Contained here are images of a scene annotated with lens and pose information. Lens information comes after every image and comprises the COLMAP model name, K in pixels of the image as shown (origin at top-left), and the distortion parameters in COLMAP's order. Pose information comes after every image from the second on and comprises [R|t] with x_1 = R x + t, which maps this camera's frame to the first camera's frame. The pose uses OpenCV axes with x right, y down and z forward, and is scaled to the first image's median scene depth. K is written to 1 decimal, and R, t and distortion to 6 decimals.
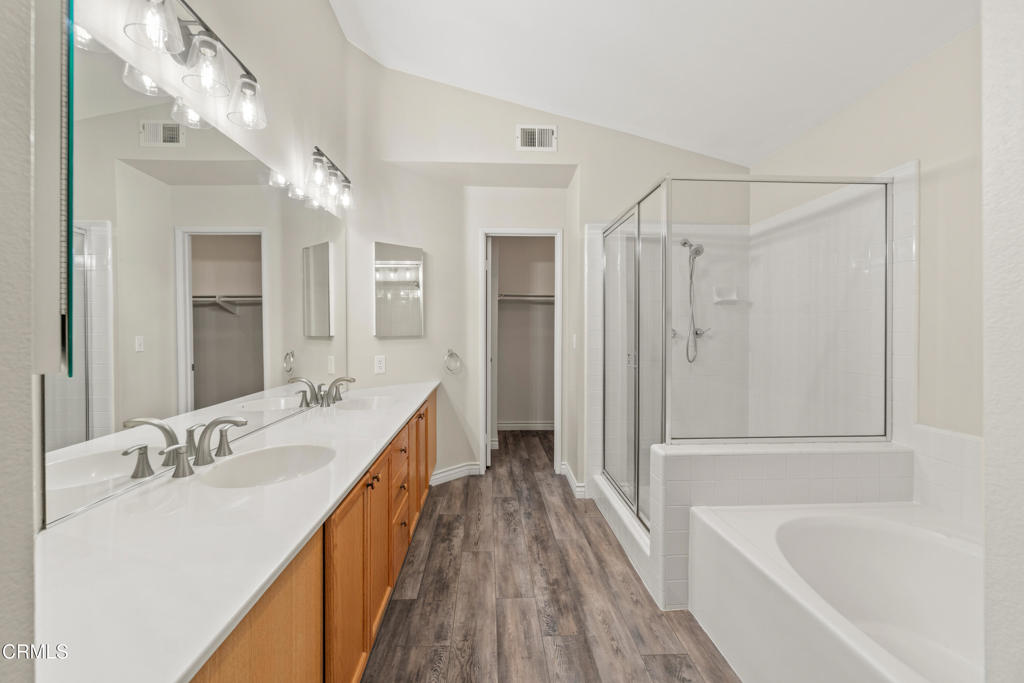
lens RADIAL K [[443.1, 0, 512.6], [0, 443.1, 331.1], [0, 0, 1]] dist [-0.005003, 0.000307]
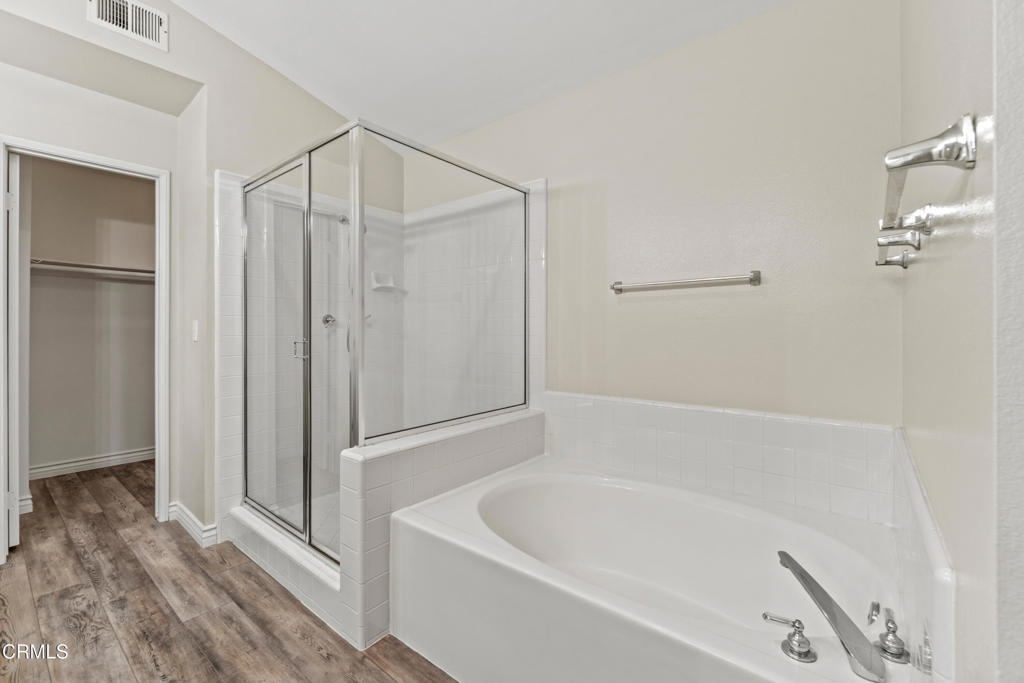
lens RADIAL K [[443.1, 0, 512.5], [0, 443.1, 329.3], [0, 0, 1]] dist [-0.005003, 0.000307]
pose [[0.677682, -0.003433, 0.735347, -0.043933], [0.002988, 0.999994, 0.001915, 0.024113], [-0.735349, 0.000900, 0.677688, 0.153113]]
